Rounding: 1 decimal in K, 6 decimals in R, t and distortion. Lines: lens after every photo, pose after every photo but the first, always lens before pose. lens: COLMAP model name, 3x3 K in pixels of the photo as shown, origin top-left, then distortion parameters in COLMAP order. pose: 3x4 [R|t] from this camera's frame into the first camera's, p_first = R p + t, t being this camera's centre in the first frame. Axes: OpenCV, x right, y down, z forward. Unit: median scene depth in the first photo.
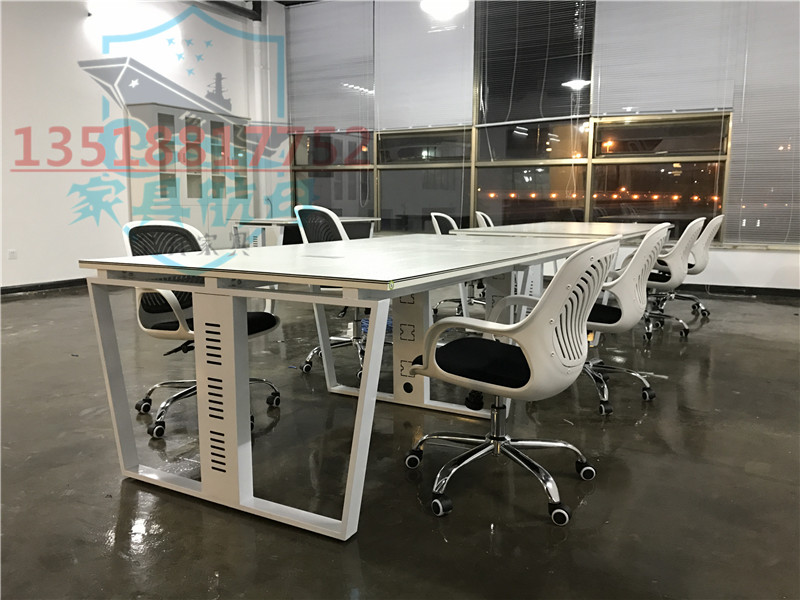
lens RADIAL K [[659.4, 0, 400.0], [0, 659.4, 300.0], [0, 0, 1]] dist [-0.000841, -0.002109]
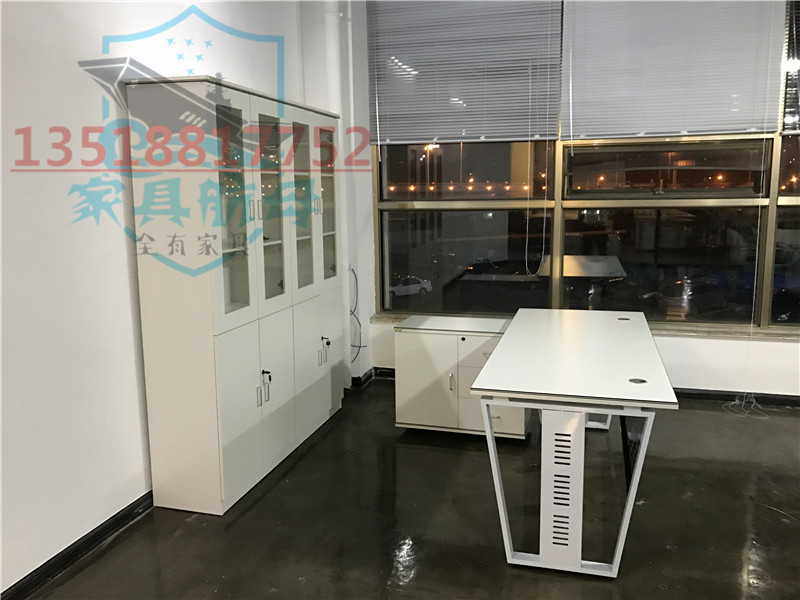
lens RADIAL K [[659.0, 0, 400.0], [0, 659.0, 300.0], [0, 0, 1]] dist [-0.003902, 0.001448]
pose [[0.974131, -0.058171, 0.218367, -0.379038], [0.054747, 0.998264, 0.021701, -0.184070], [-0.219251, -0.009185, 0.975625, 0.638697]]
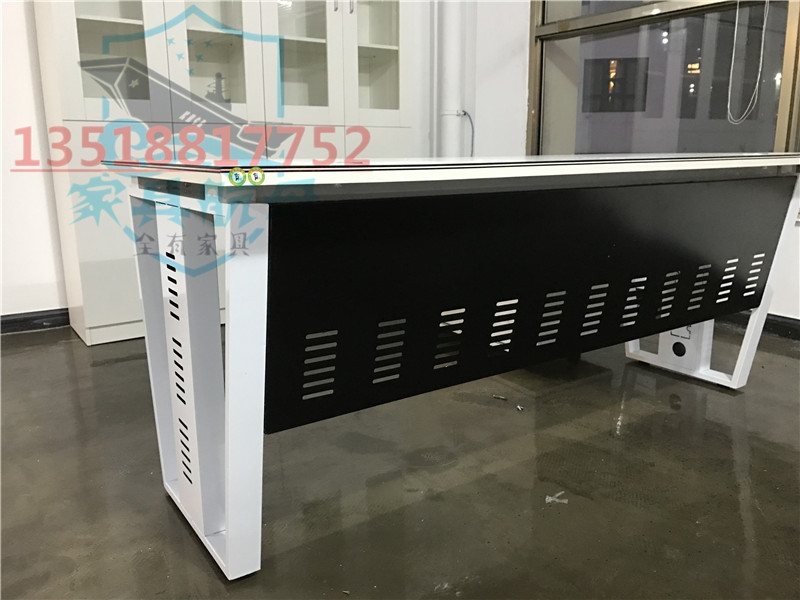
lens RADIAL K [[672.5, 0, 400.0], [0, 672.5, 300.0], [0, 0, 1]] dist [-0.009722, -0.003953]
pose [[0.900902, 0.083253, -0.425964, -0.075962], [-0.048099, 0.994536, 0.092650, -0.104034], [0.431350, -0.062980, 0.899984, 0.835976]]
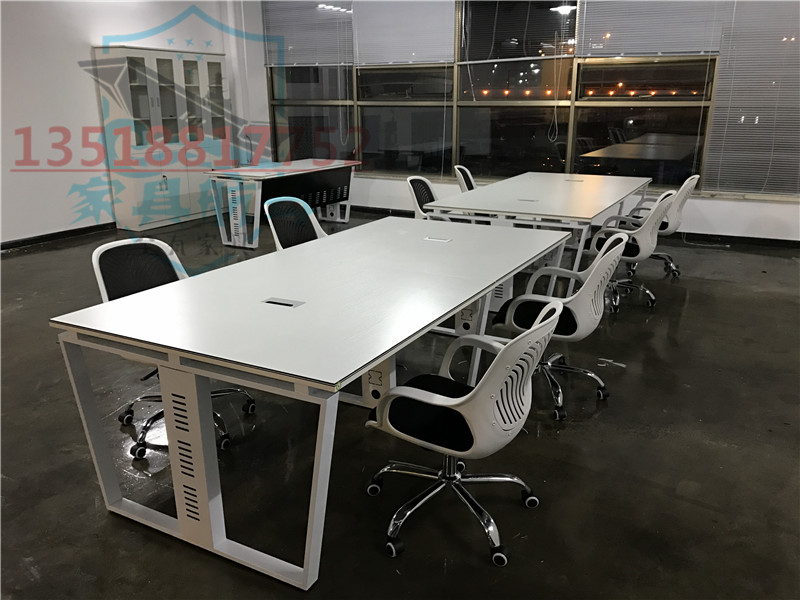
lens RADIAL K [[659.0, 0, 400.0], [0, 659.0, 300.0], [0, 0, 1]] dist [-0.003902, 0.001448]
pose [[0.999887, -0.012201, 0.008822, 0.021001], [0.010673, 0.987650, 0.156315, -0.086400], [-0.010620, -0.156203, 0.987668, -0.010949]]
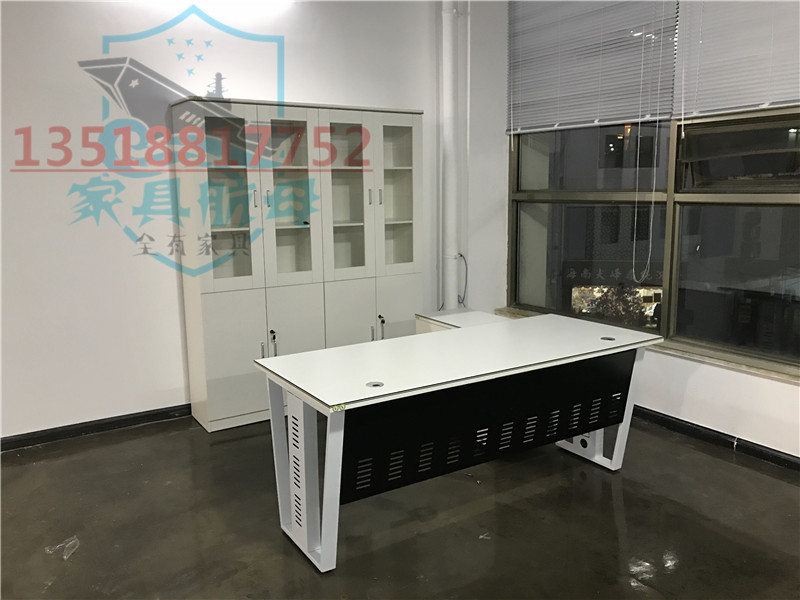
lens RADIAL K [[659.0, 0, 400.0], [0, 659.0, 300.0], [0, 0, 1]] dist [-0.003902, 0.001448]
pose [[0.881576, 0.058267, -0.468433, 0.019088], [-0.045960, 0.998233, 0.037672, -0.182393], [0.469800, -0.011682, 0.882696, 0.664896]]
